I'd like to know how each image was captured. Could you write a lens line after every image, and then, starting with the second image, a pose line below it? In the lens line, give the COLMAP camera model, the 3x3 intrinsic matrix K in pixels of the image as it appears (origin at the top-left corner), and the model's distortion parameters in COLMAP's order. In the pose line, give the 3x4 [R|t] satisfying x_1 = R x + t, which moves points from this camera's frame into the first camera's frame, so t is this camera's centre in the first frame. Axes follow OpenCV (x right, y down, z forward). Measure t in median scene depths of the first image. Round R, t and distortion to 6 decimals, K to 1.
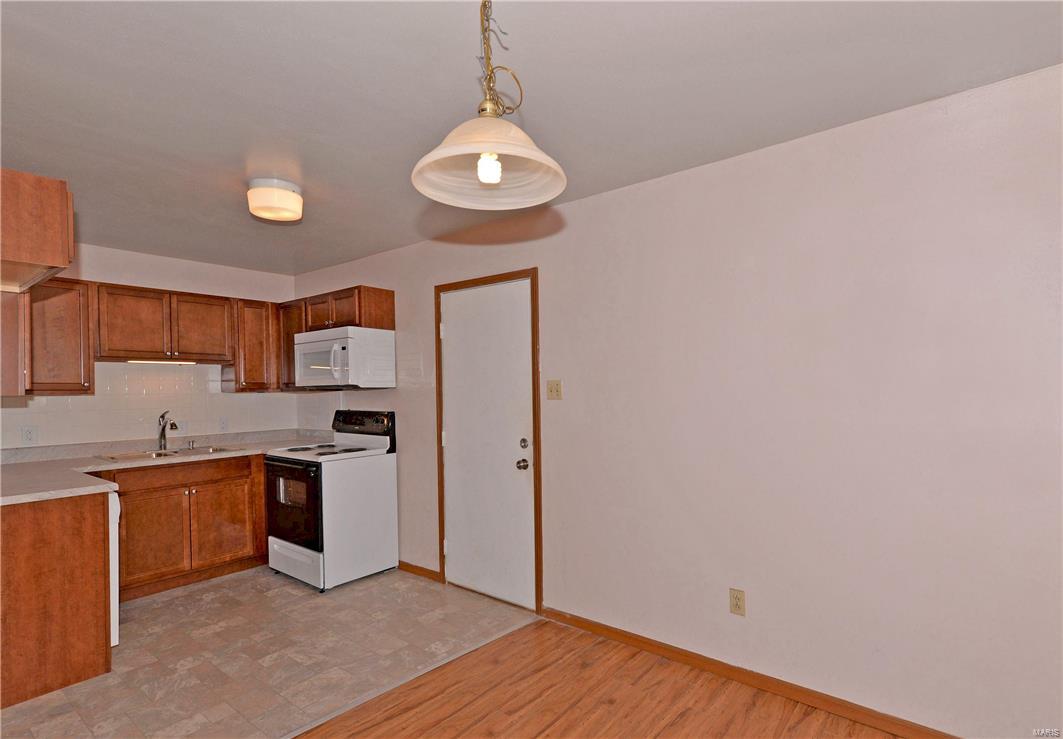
lens RADIAL K [[546.9, 0, 529.9], [0, 546.9, 375.9], [0, 0, 1]] dist [0.001757, 0.000246]
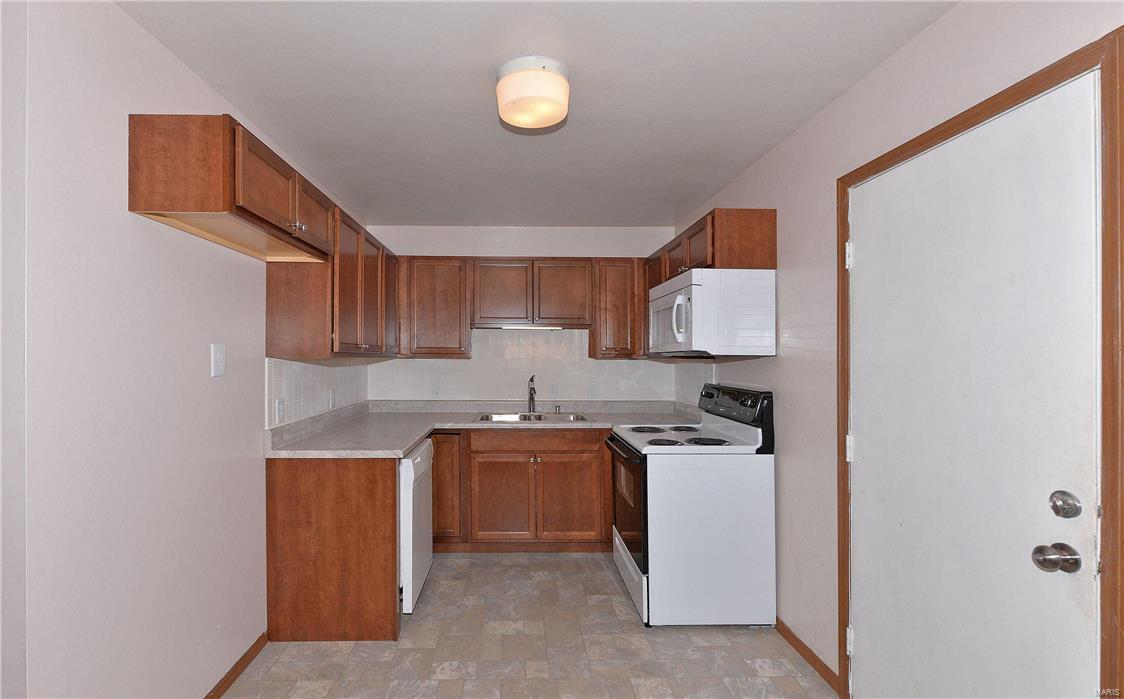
lens RADIAL K [[431.7, 0, 561.0], [0, 431.7, 356.6], [0, 0, 1]] dist [-0.002897, -0.000602]
pose [[0.606004, 0.016201, -0.795296, 0.012802], [0.005232, 0.999690, 0.024352, 0.009068], [0.795444, -0.018918, 0.605731, 0.520481]]
